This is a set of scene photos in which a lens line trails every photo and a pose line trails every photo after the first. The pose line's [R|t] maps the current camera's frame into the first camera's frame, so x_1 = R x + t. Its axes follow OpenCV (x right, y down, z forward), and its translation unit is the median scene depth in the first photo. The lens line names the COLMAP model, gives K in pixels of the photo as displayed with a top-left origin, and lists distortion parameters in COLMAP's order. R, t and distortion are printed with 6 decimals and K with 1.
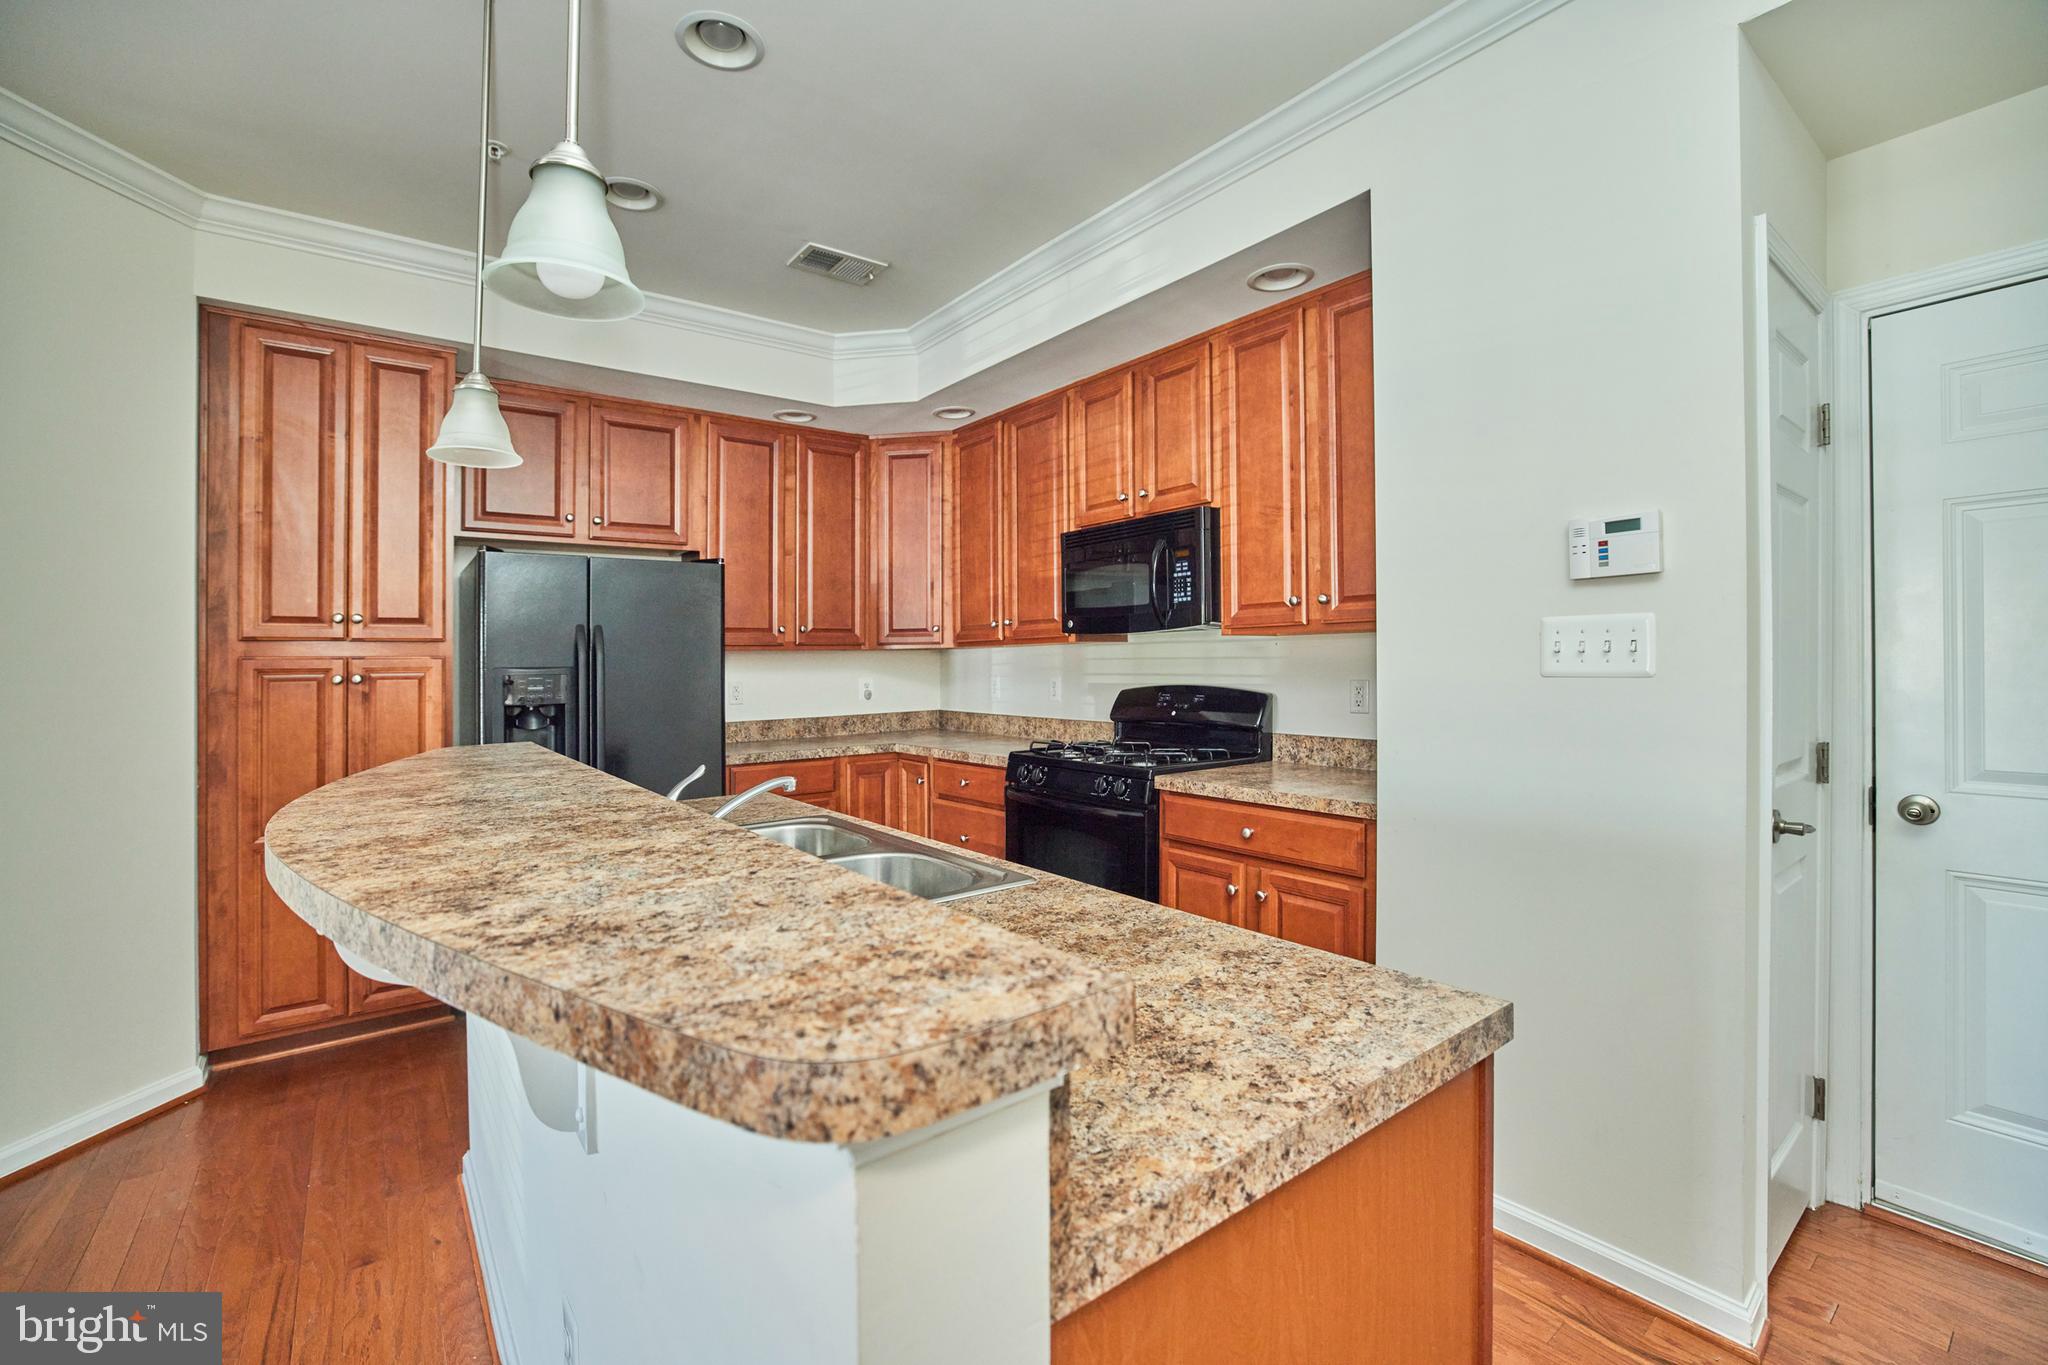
lens RADIAL K [[873.9, 0, 991.1], [0, 873.9, 659.1], [0, 0, 1]] dist [-0.041288, 0.011802]
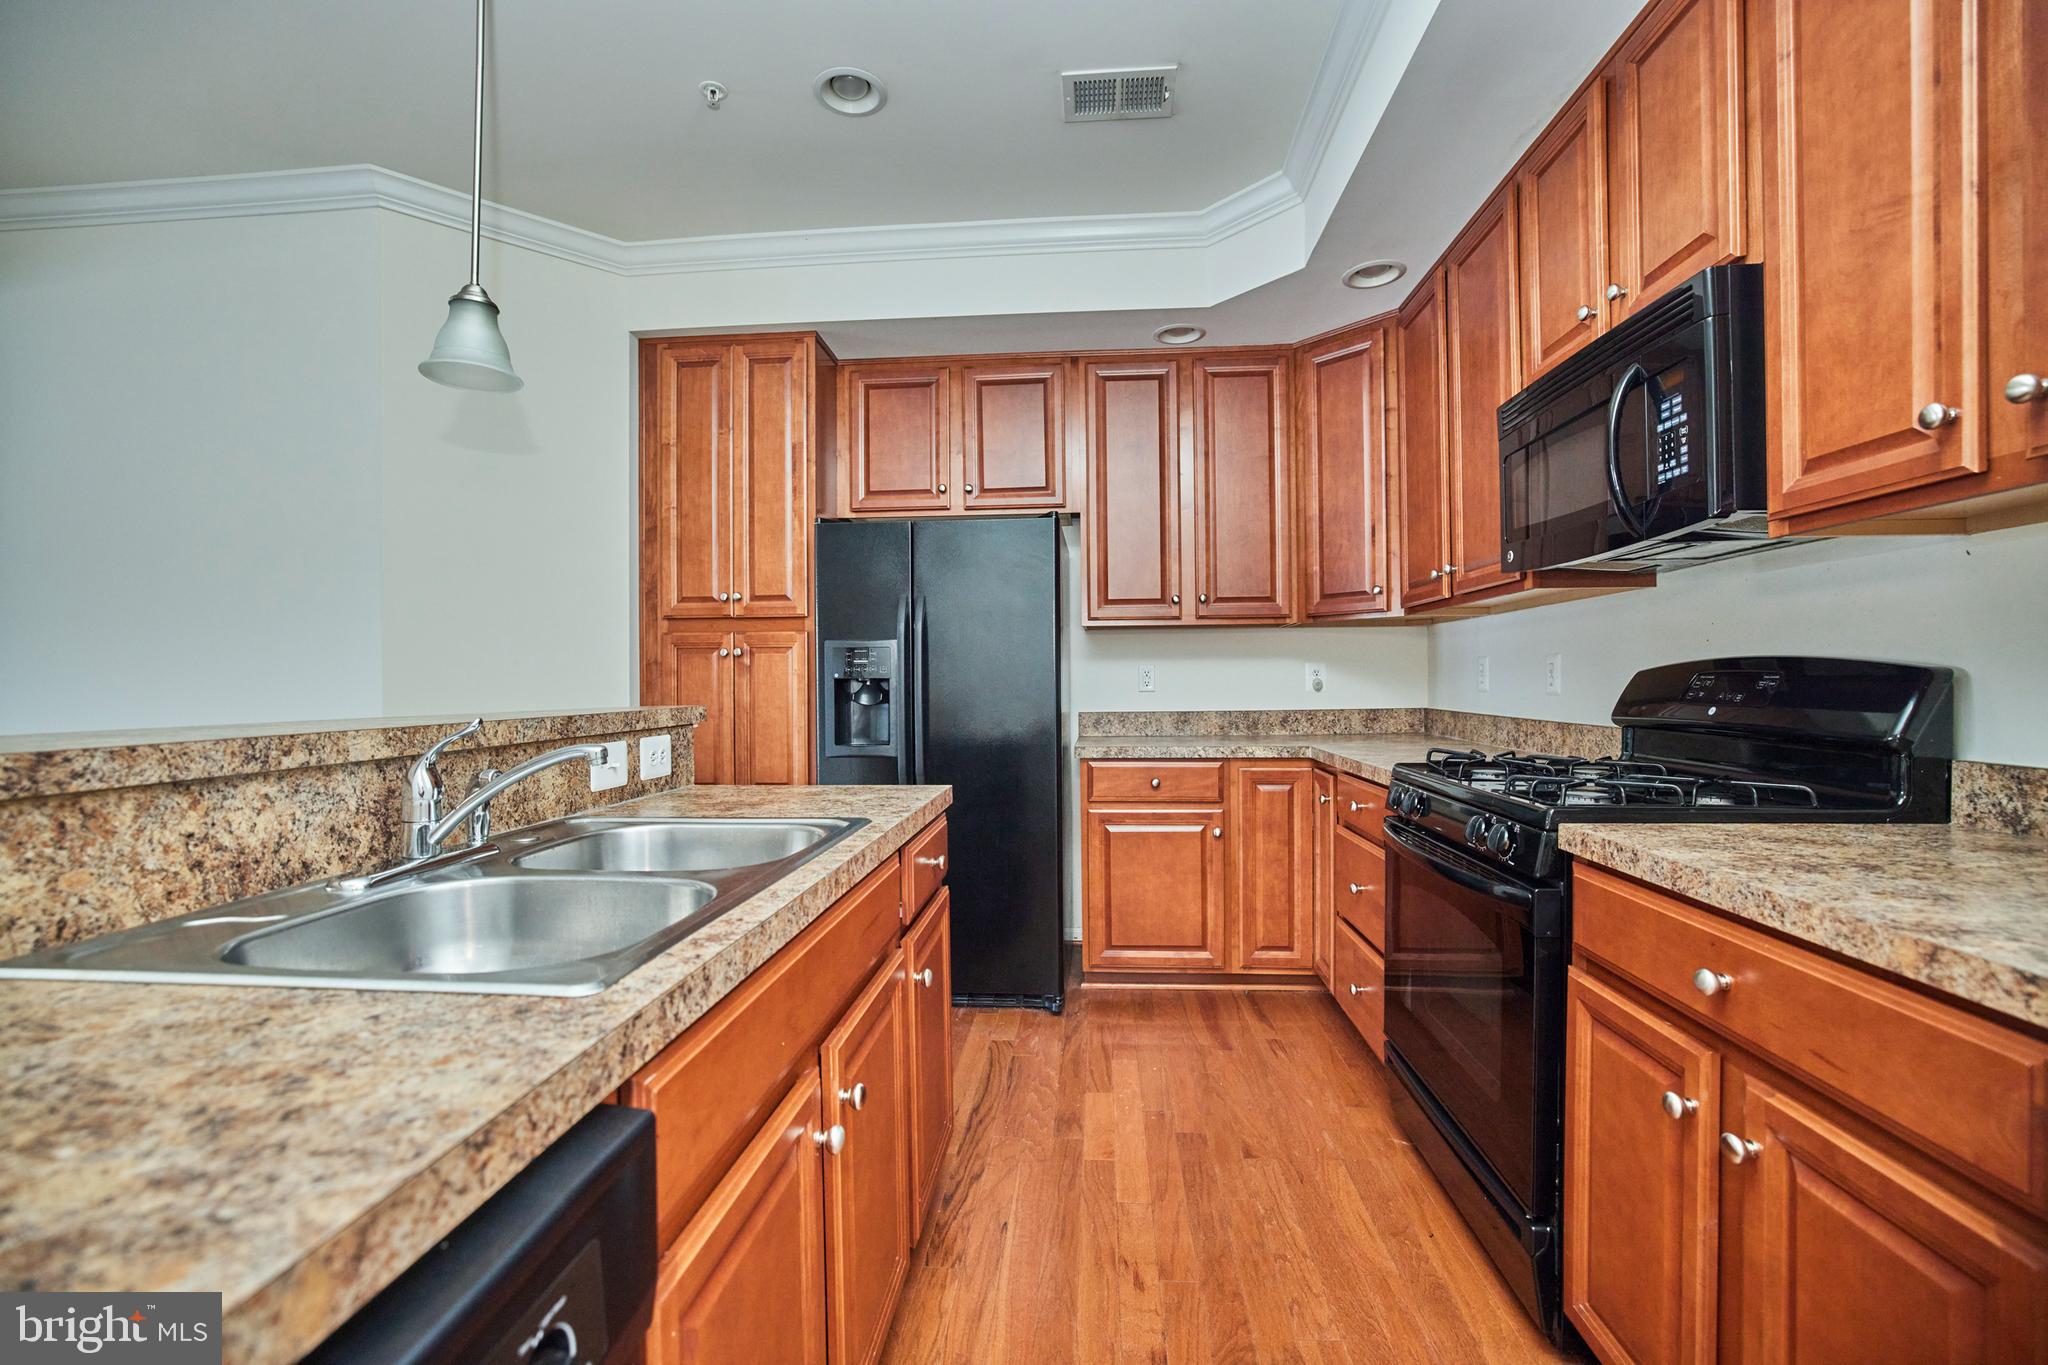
lens RADIAL K [[873.9, 0, 1027.2], [0, 873.9, 668.1], [0, 0, 1]] dist [-0.041288, 0.011802]
pose [[0.758672, 0.001153, -0.651471, 0.270749], [-0.001473, 0.999999, 0.000054, 0.044198], [0.651471, 0.000919, 0.758673, 0.420571]]
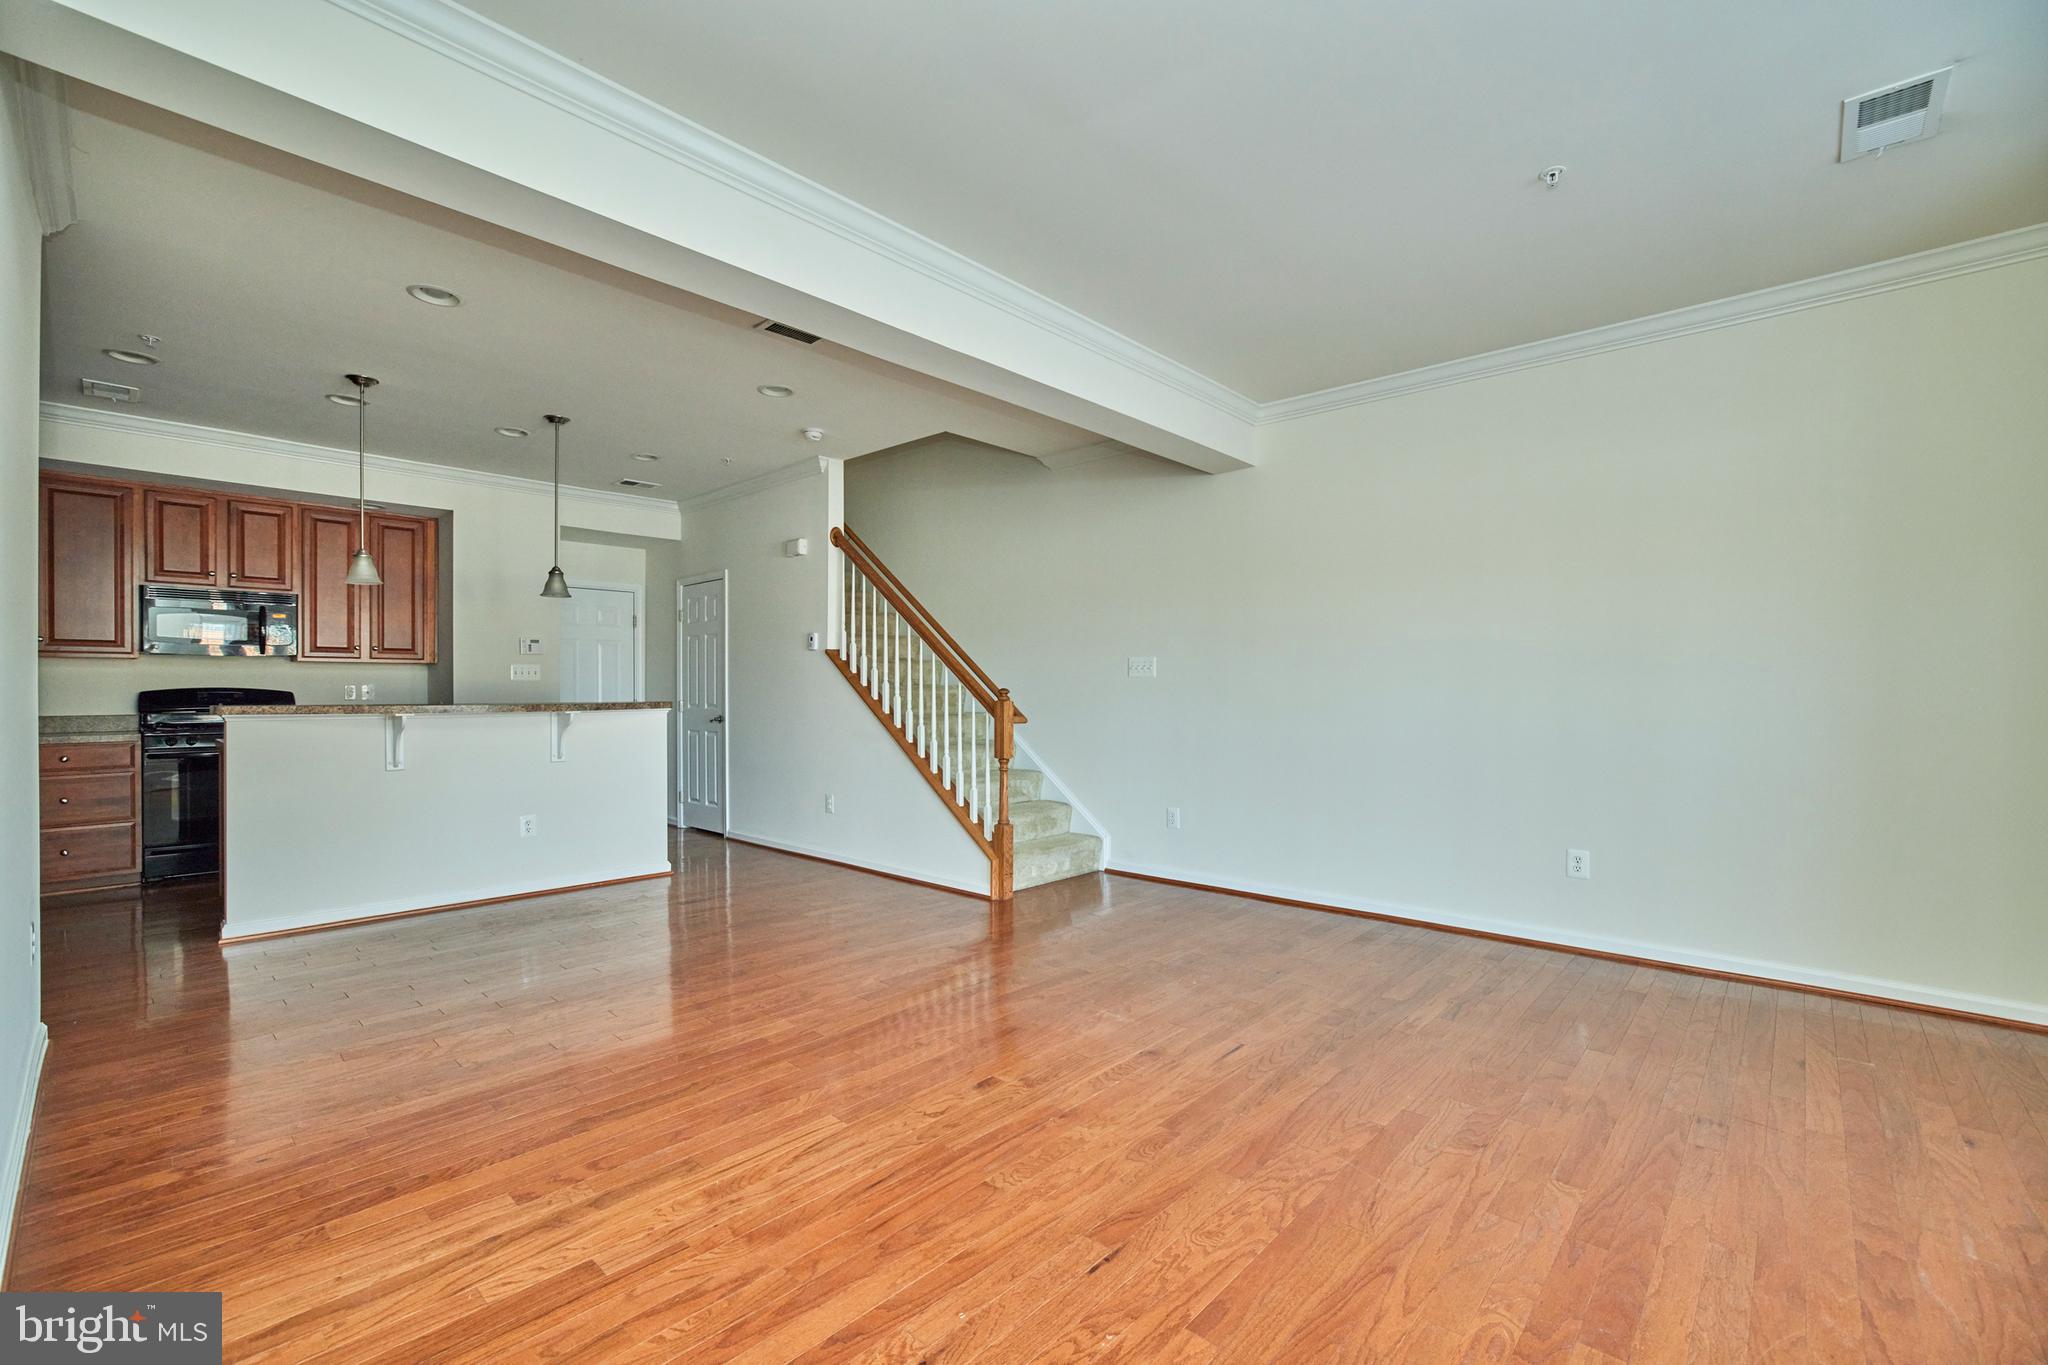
lens RADIAL K [[873.9, 0, 1034.3], [0, 873.9, 680.8], [0, 0, 1]] dist [-0.041288, 0.011802]
pose [[-0.203673, 0.028088, 0.978636, -1.984240], [-0.000349, 0.999586, -0.028762, 0.074412], [-0.979039, -0.006199, -0.203579, -0.219217]]
